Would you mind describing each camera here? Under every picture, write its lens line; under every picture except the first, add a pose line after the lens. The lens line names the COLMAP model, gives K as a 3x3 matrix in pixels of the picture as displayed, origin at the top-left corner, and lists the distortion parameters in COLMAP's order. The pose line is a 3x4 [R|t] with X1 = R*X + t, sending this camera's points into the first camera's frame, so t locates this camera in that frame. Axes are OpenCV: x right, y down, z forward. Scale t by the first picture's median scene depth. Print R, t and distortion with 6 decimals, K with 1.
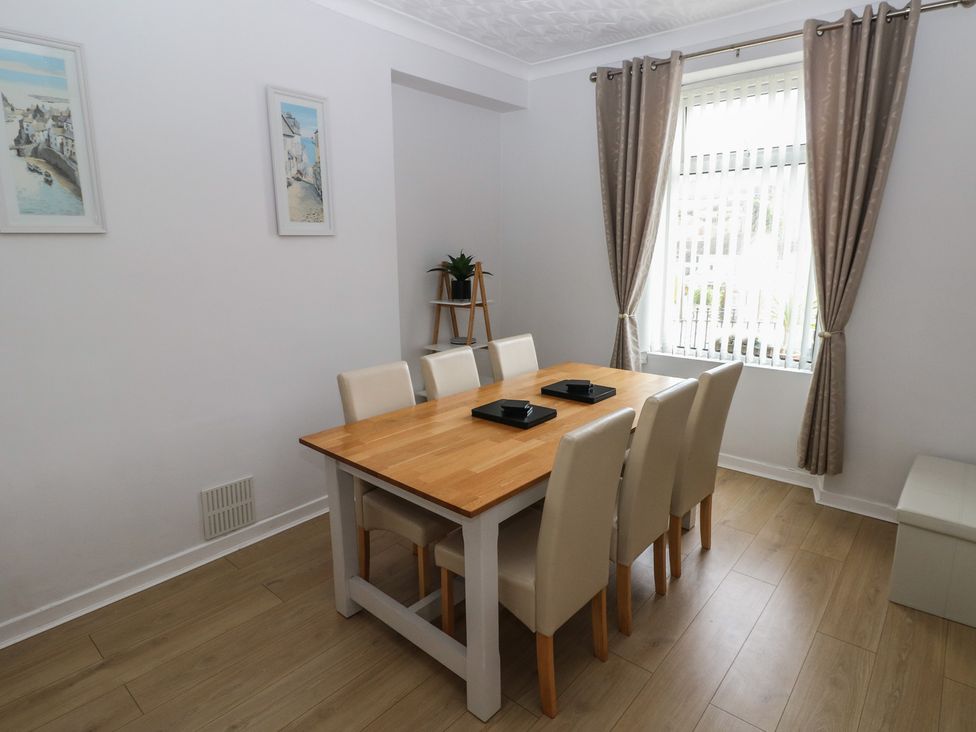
lens RADIAL K [[552.8, 0, 490.7], [0, 552.8, 356.8], [0, 0, 1]] dist [-0.005250, -0.009553]
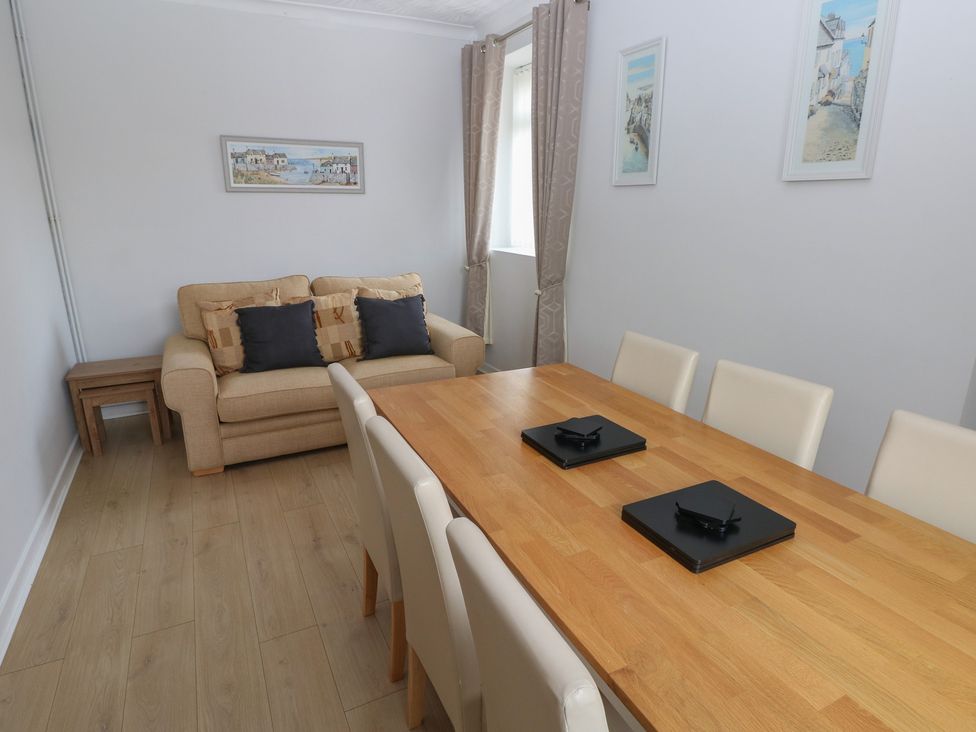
lens RADIAL K [[552.8, 0, 490.6], [0, 552.8, 359.7], [0, 0, 1]] dist [-0.005250, -0.009553]
pose [[-0.360705, 0.263319, -0.894737, 0.580342], [-0.183806, 0.920436, 0.344982, -0.177271], [0.914389, 0.288894, -0.283606, 0.906188]]
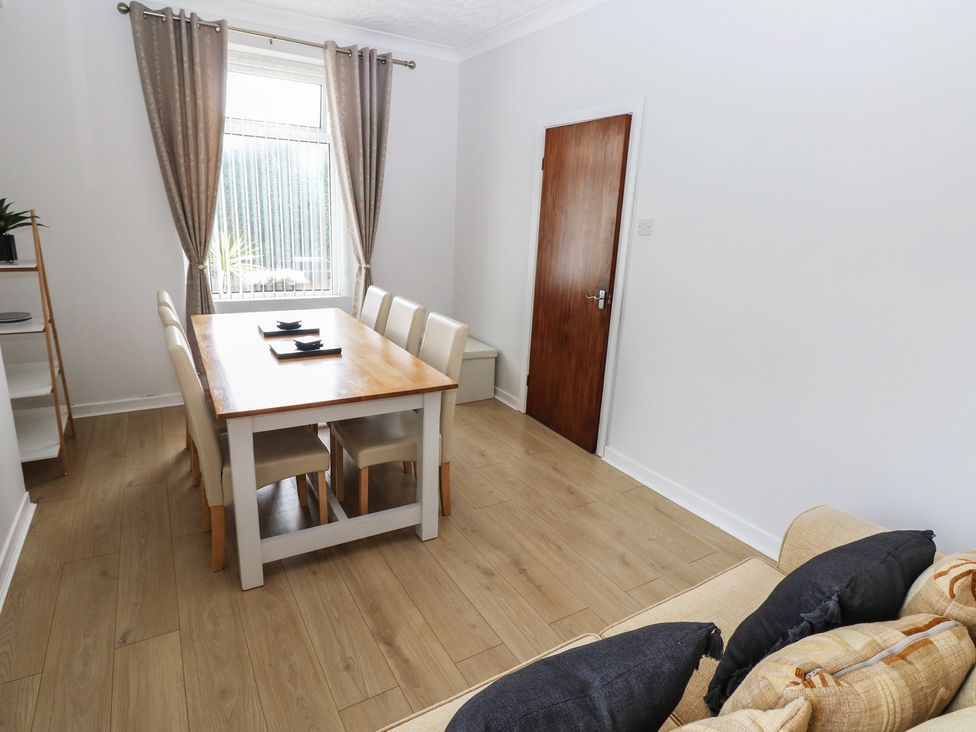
lens RADIAL K [[552.8, 0, 483.8], [0, 552.8, 362.7], [0, 0, 1]] dist [-0.005250, -0.009553]
pose [[0.313724, -0.229948, 0.921250, -0.773195], [0.140885, 0.970766, 0.194331, -0.036780], [-0.939004, 0.068824, 0.336949, 0.225769]]
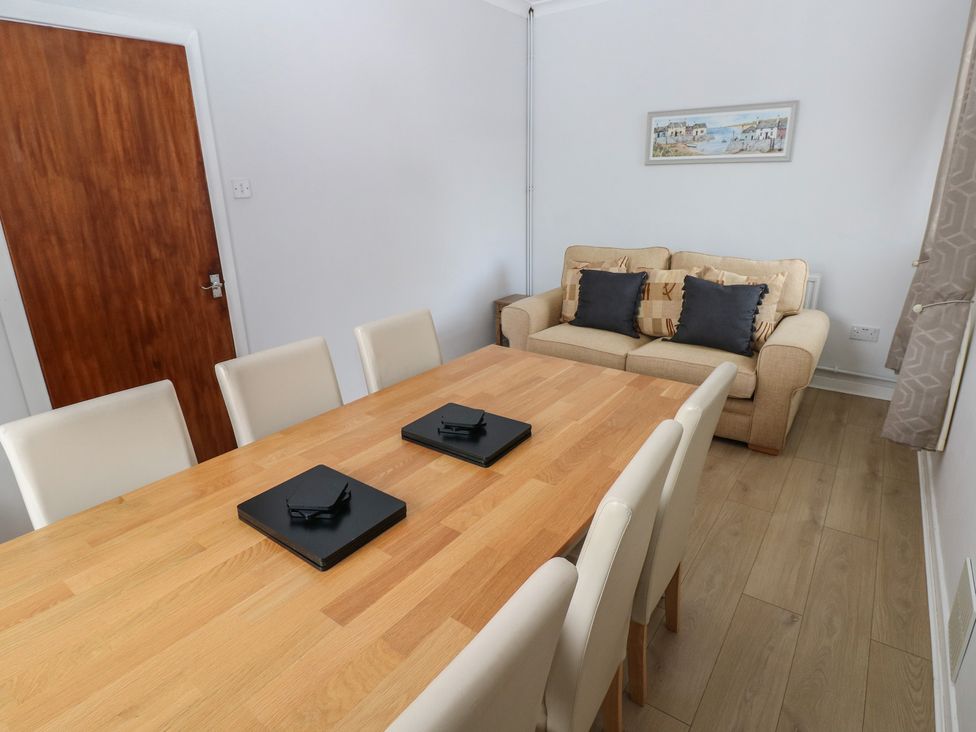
lens RADIAL K [[552.8, 0, 491.2], [0, 552.8, 362.3], [0, 0, 1]] dist [-0.005250, -0.009553]
pose [[-0.994652, 0.059821, -0.084196, 0.053999], [0.010185, 0.868030, 0.496407, -0.250165], [0.102780, 0.492895, -0.863997, 1.305204]]
